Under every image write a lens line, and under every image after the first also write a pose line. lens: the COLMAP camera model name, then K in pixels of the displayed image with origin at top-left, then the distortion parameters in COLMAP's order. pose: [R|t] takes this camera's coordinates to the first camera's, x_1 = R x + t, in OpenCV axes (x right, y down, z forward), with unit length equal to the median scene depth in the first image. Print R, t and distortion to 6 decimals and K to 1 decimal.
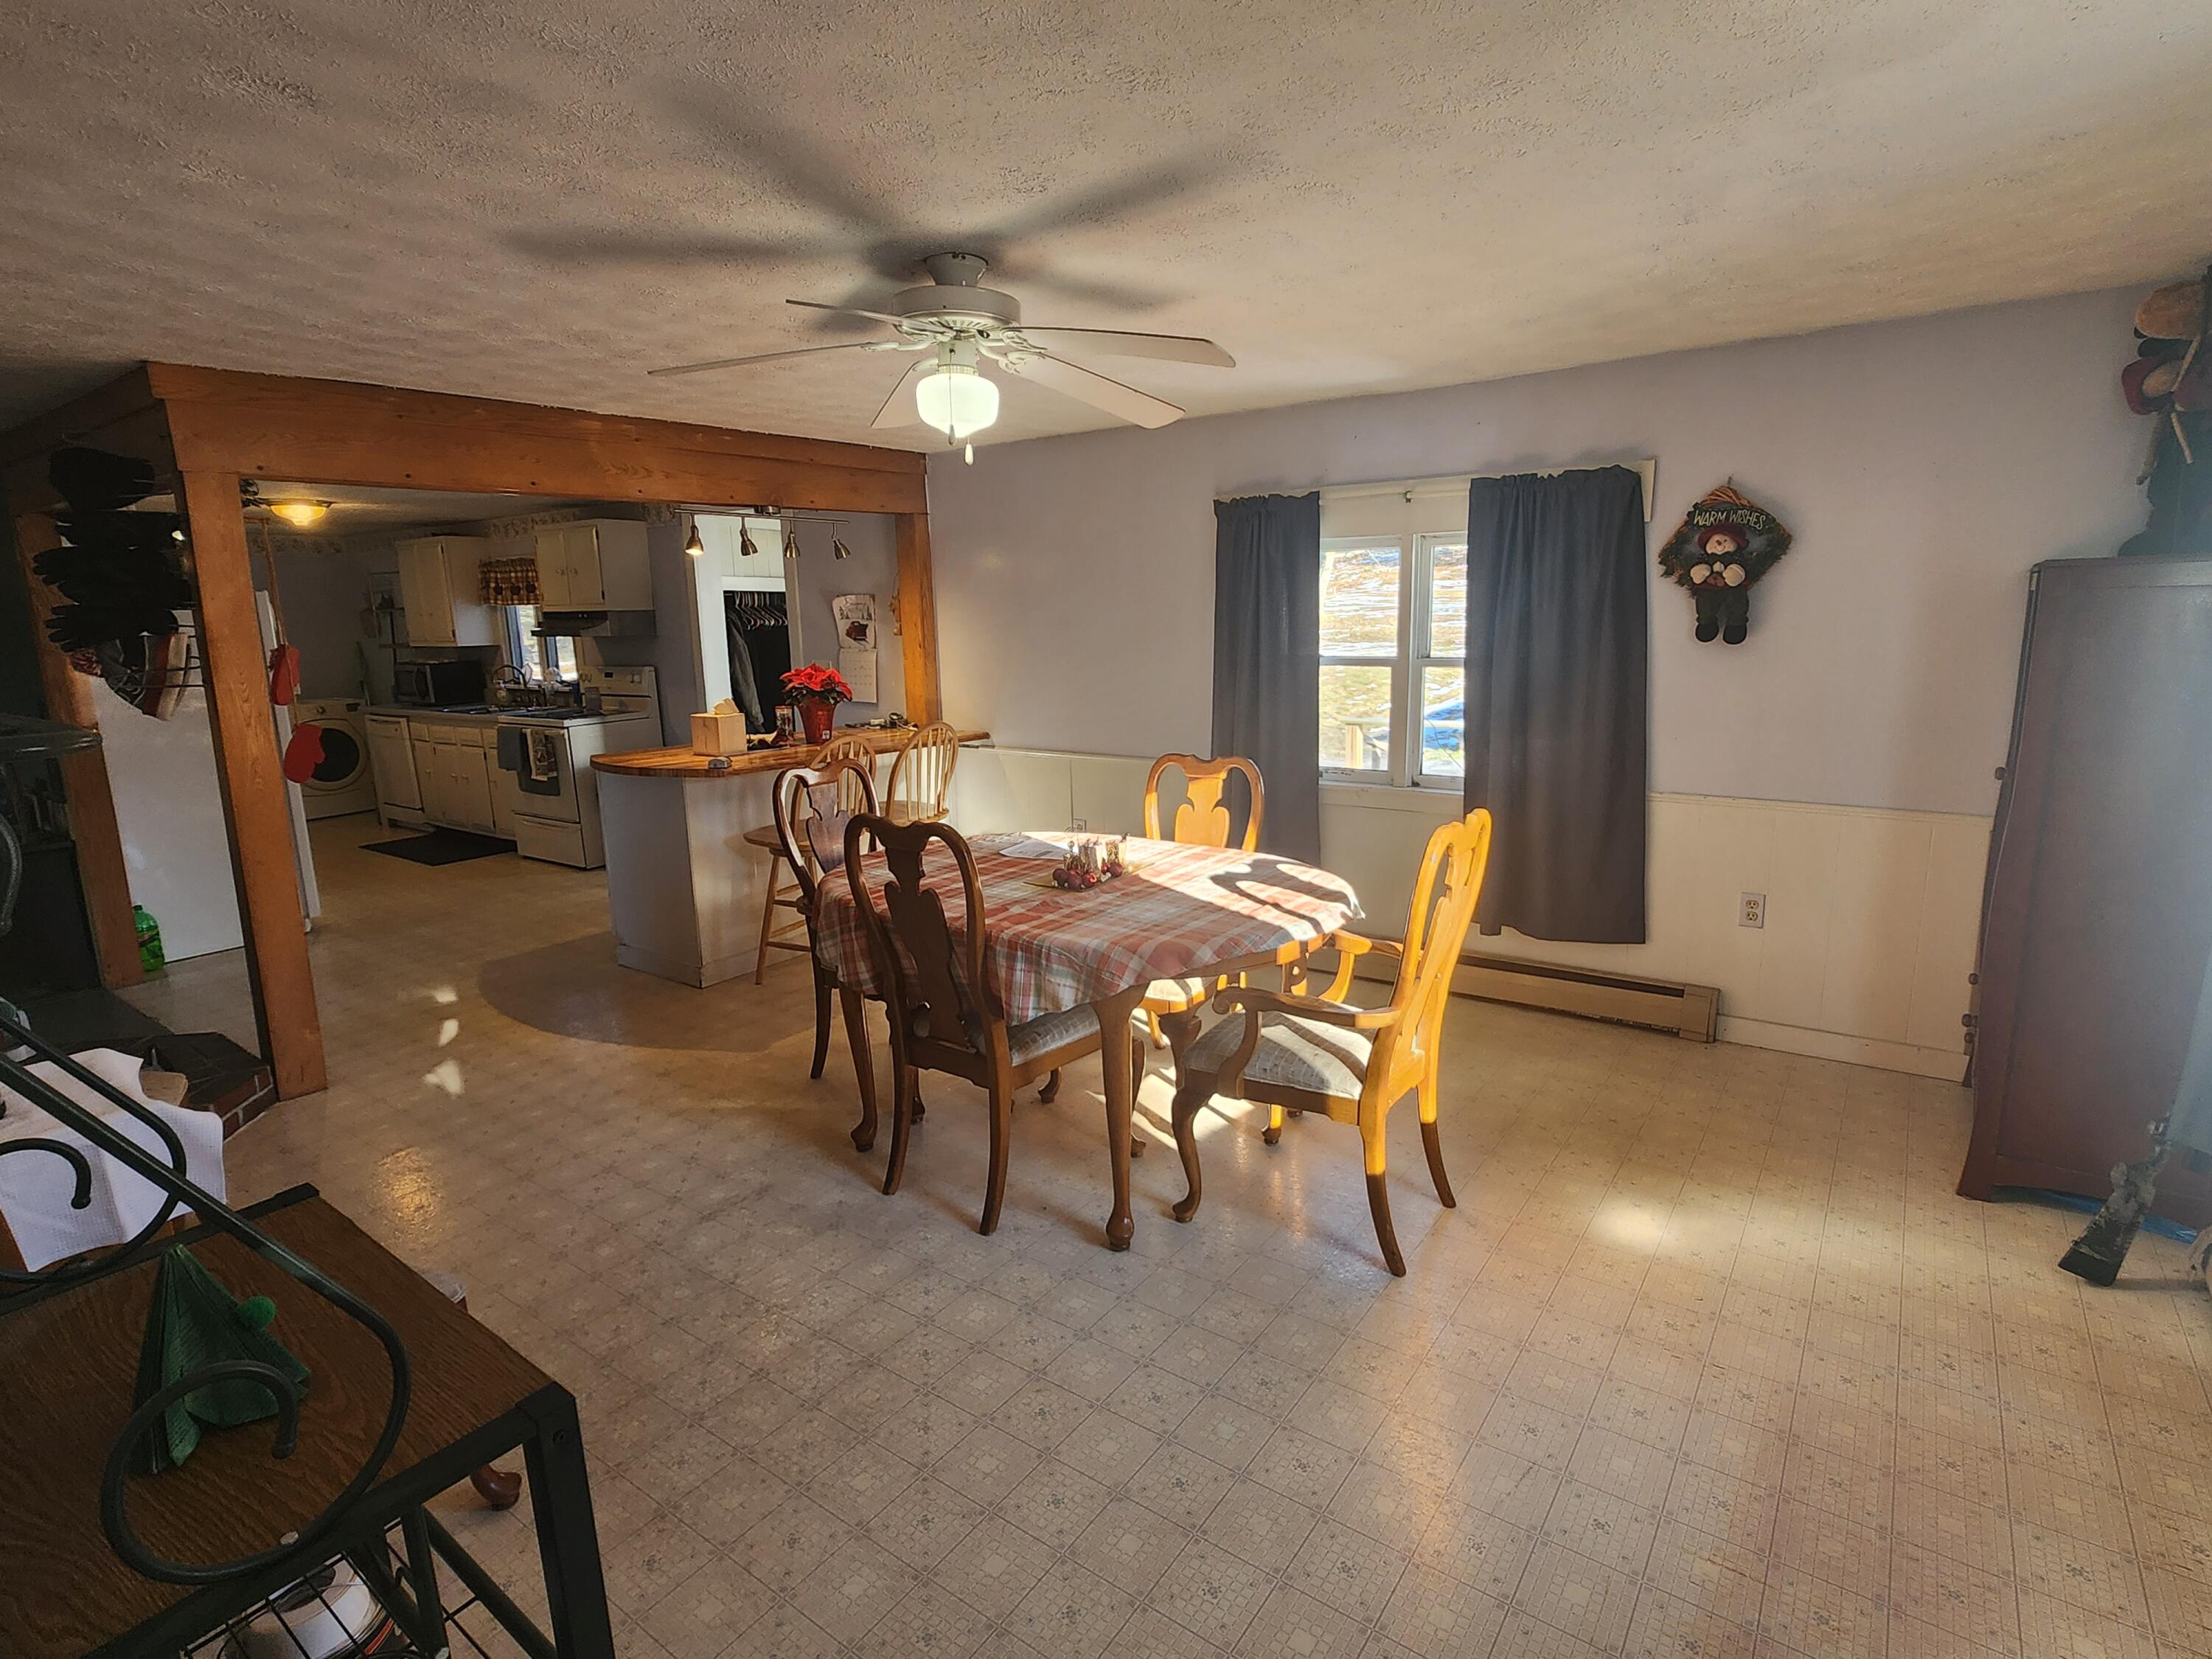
lens RADIAL K [[1113.5, 0, 1102.7], [0, 1113.5, 828.4], [0, 0, 1]] dist [0.004994, 0.000790]
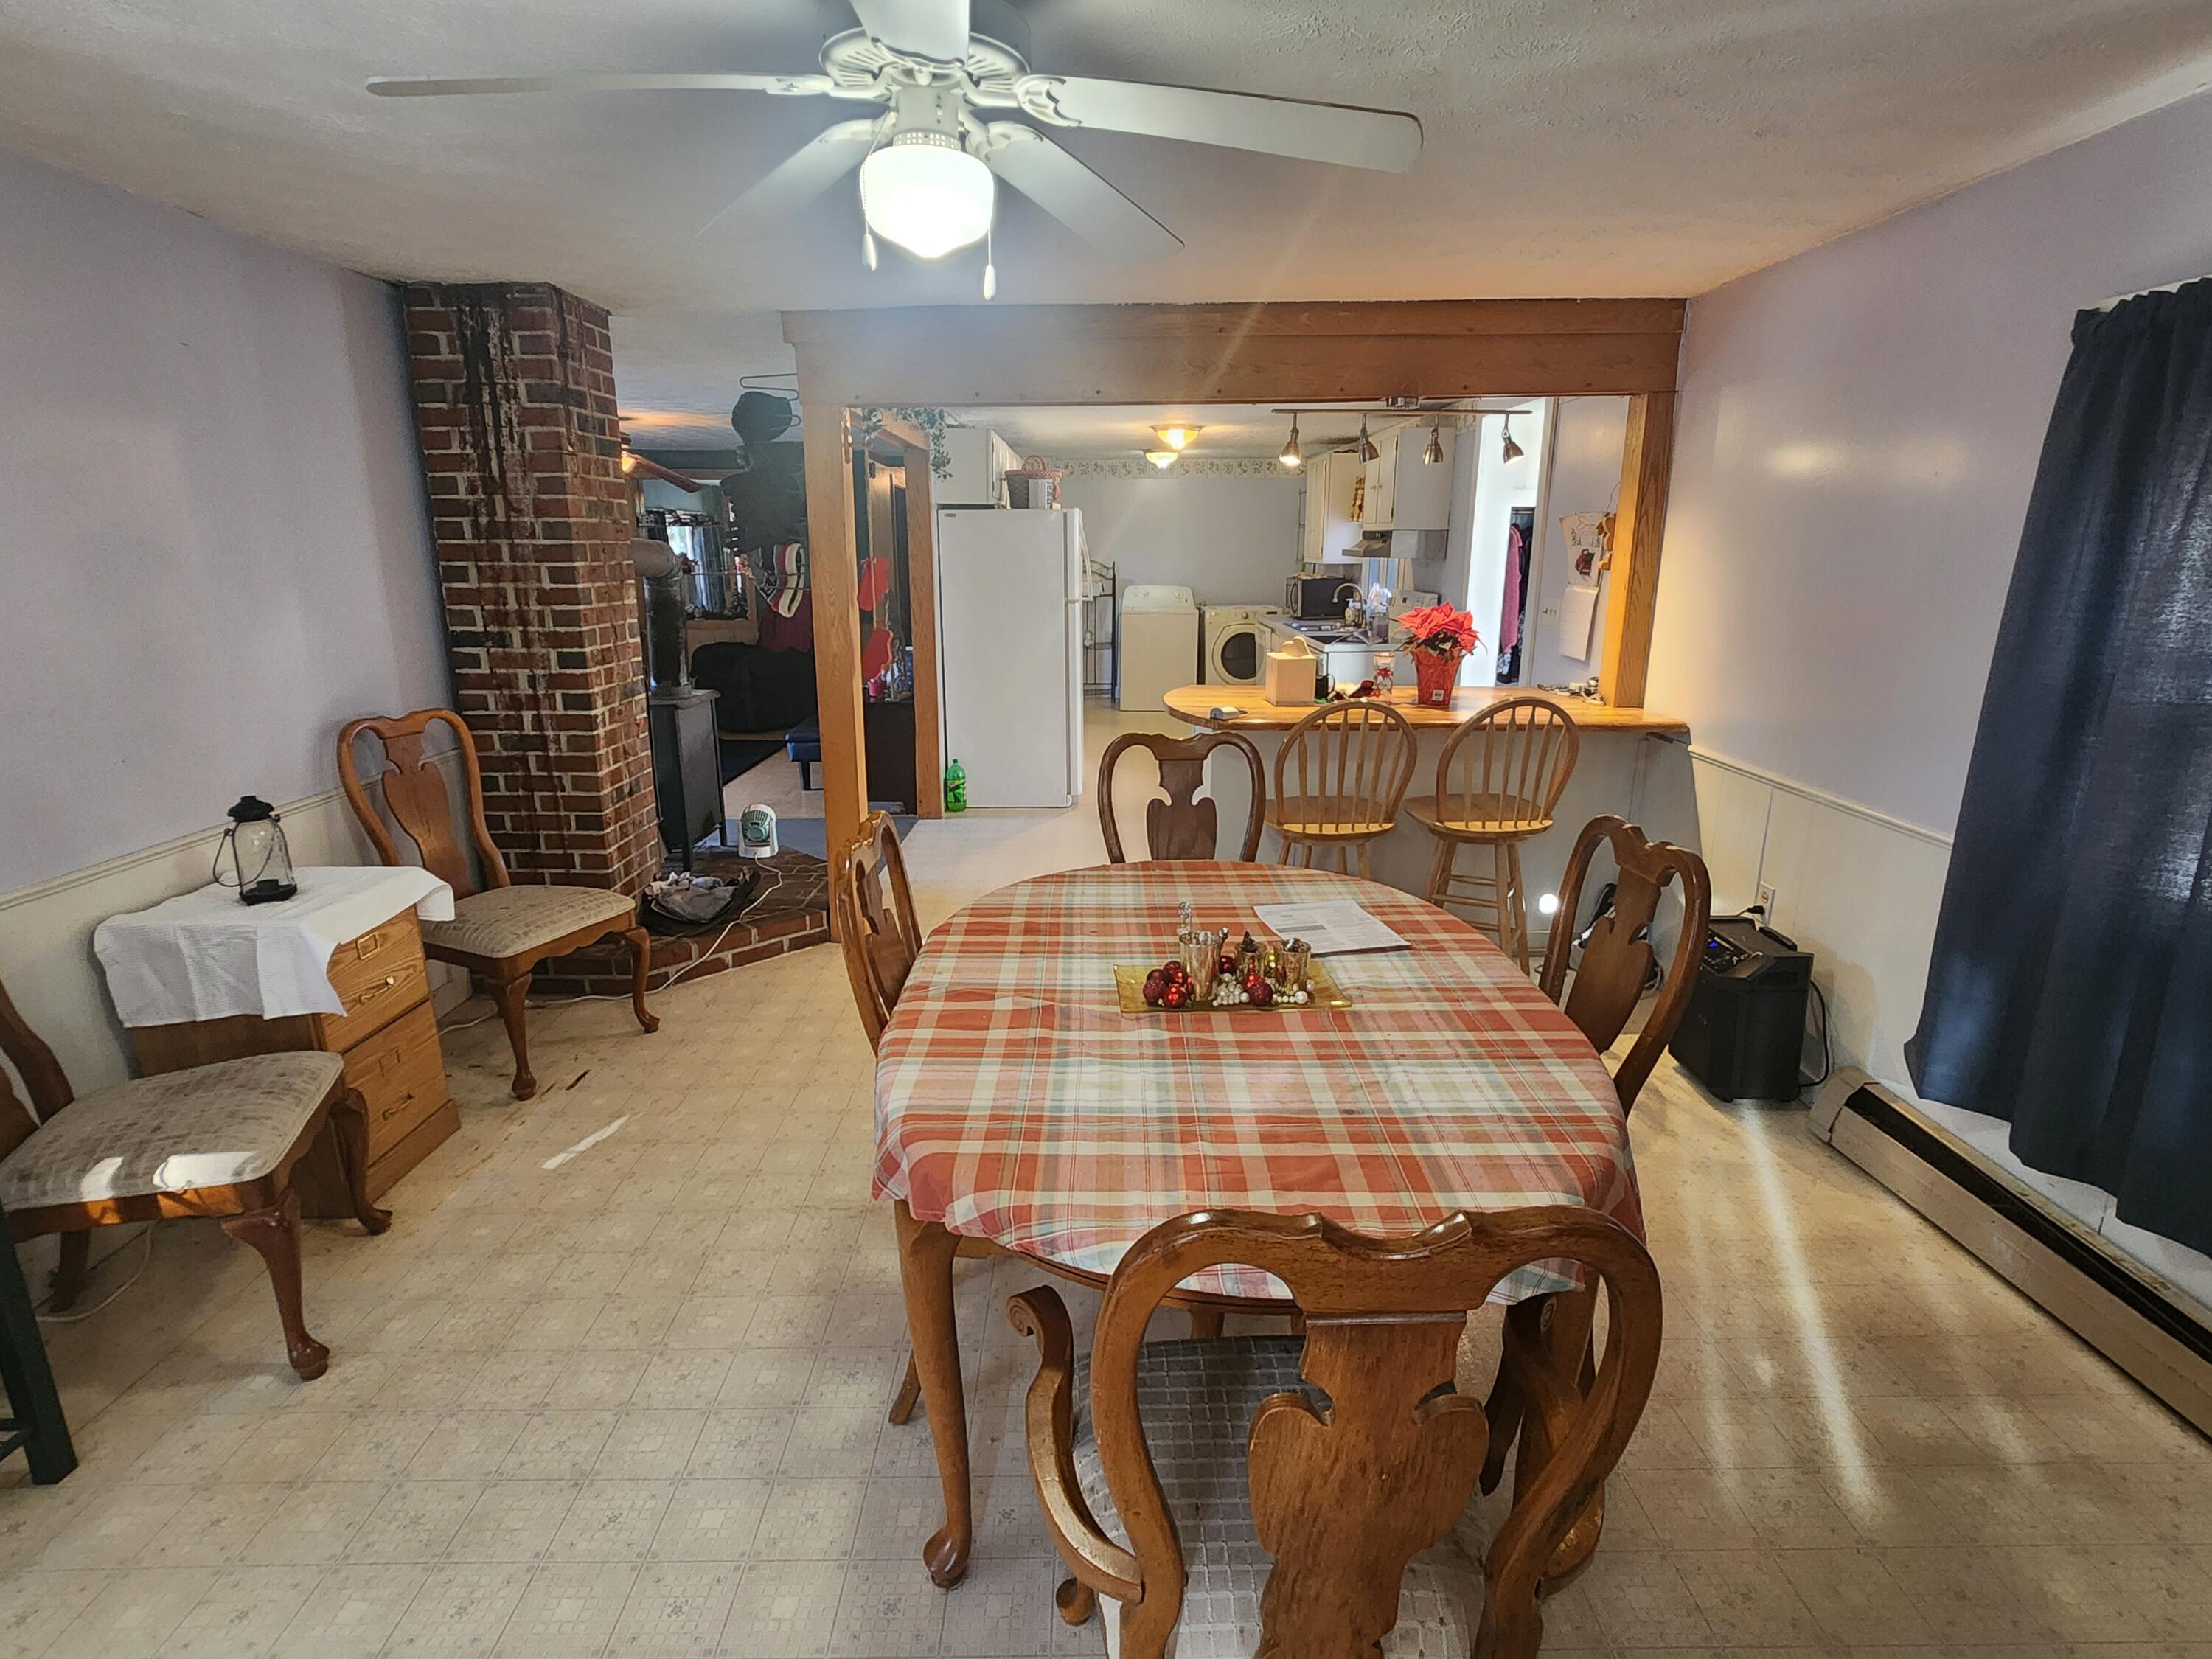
lens RADIAL K [[1113.5, 0, 1105.6], [0, 1113.5, 830.9], [0, 0, 1]] dist [0.004994, 0.000790]
pose [[0.600727, 0.222643, -0.767827, 0.287498], [-0.166439, 0.974223, 0.152273, -0.088992], [0.781937, 0.036322, 0.622298, 0.415692]]
